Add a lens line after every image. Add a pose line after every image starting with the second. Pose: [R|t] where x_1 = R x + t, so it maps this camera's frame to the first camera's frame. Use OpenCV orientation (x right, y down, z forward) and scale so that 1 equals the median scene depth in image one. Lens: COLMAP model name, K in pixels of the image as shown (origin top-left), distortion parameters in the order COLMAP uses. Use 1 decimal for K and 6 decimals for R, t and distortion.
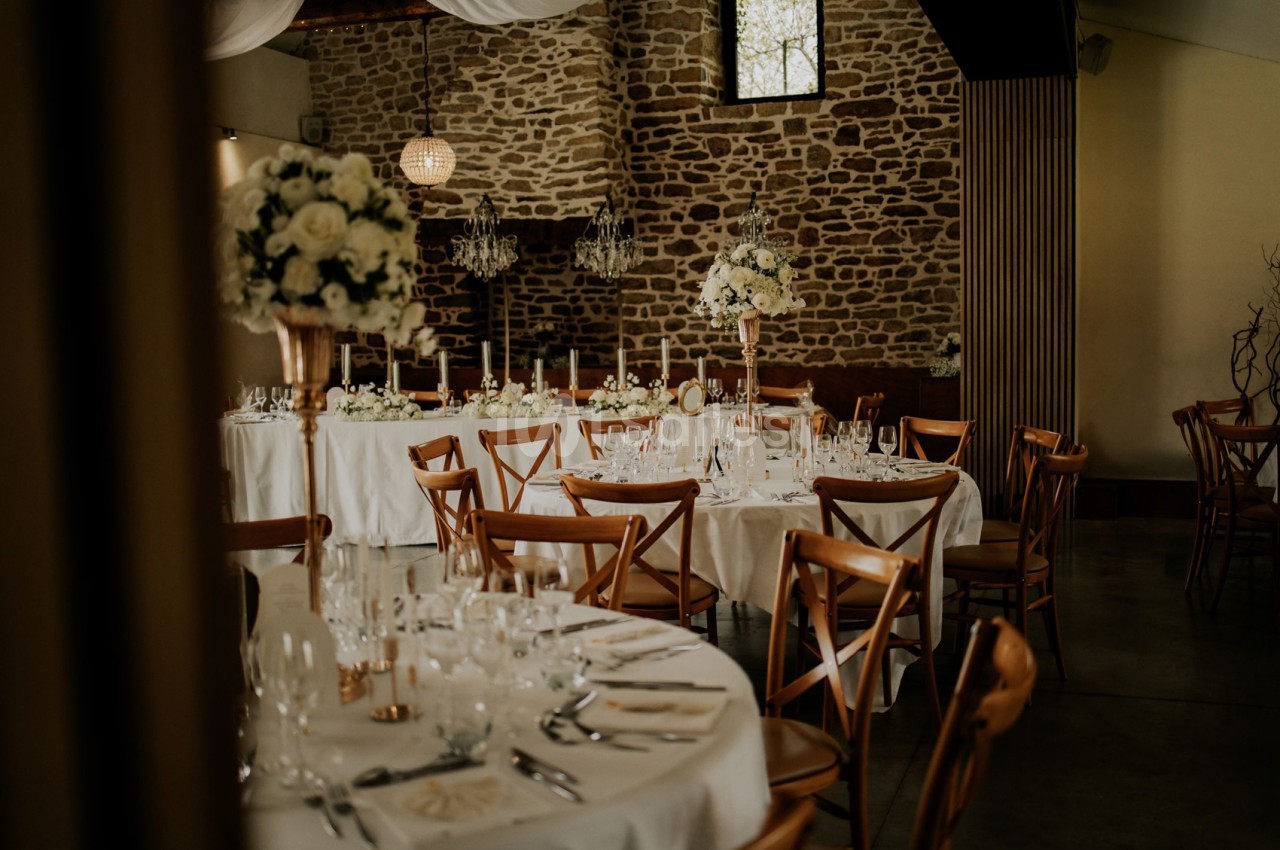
lens RADIAL K [[854.3, 0, 640.0], [0, 854.3, 425.0], [0, 0, 1]] dist [0.002760, 0.000917]
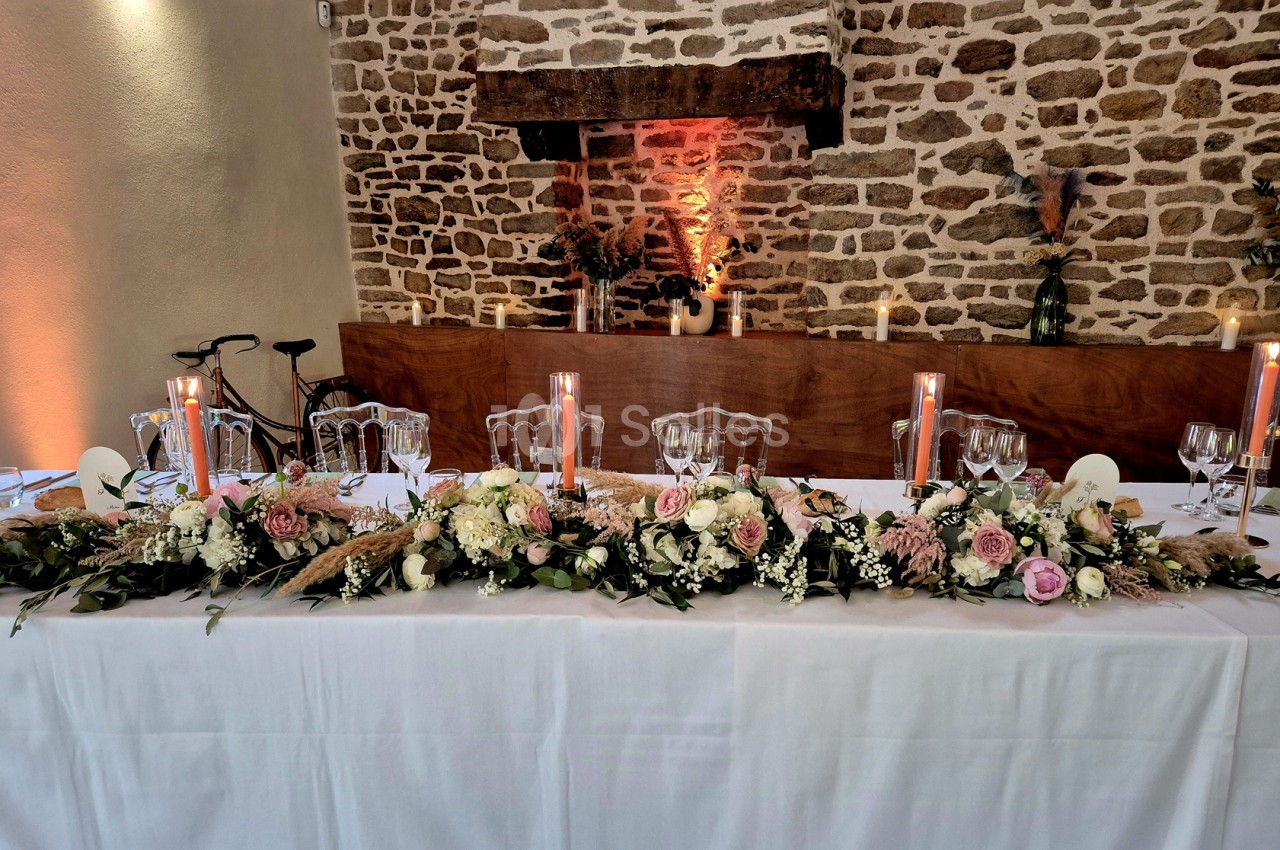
lens RADIAL K [[619.2, 0, 640.0], [0, 619.2, 425.0], [0, 0, 1]] dist [0.057243, -0.023635]
pose [[0.999385, 0.024816, -0.024774, -0.130408], [-0.021449, 0.991547, 0.127964, -0.060667], [0.027740, -0.127354, 0.991469, 0.554737]]
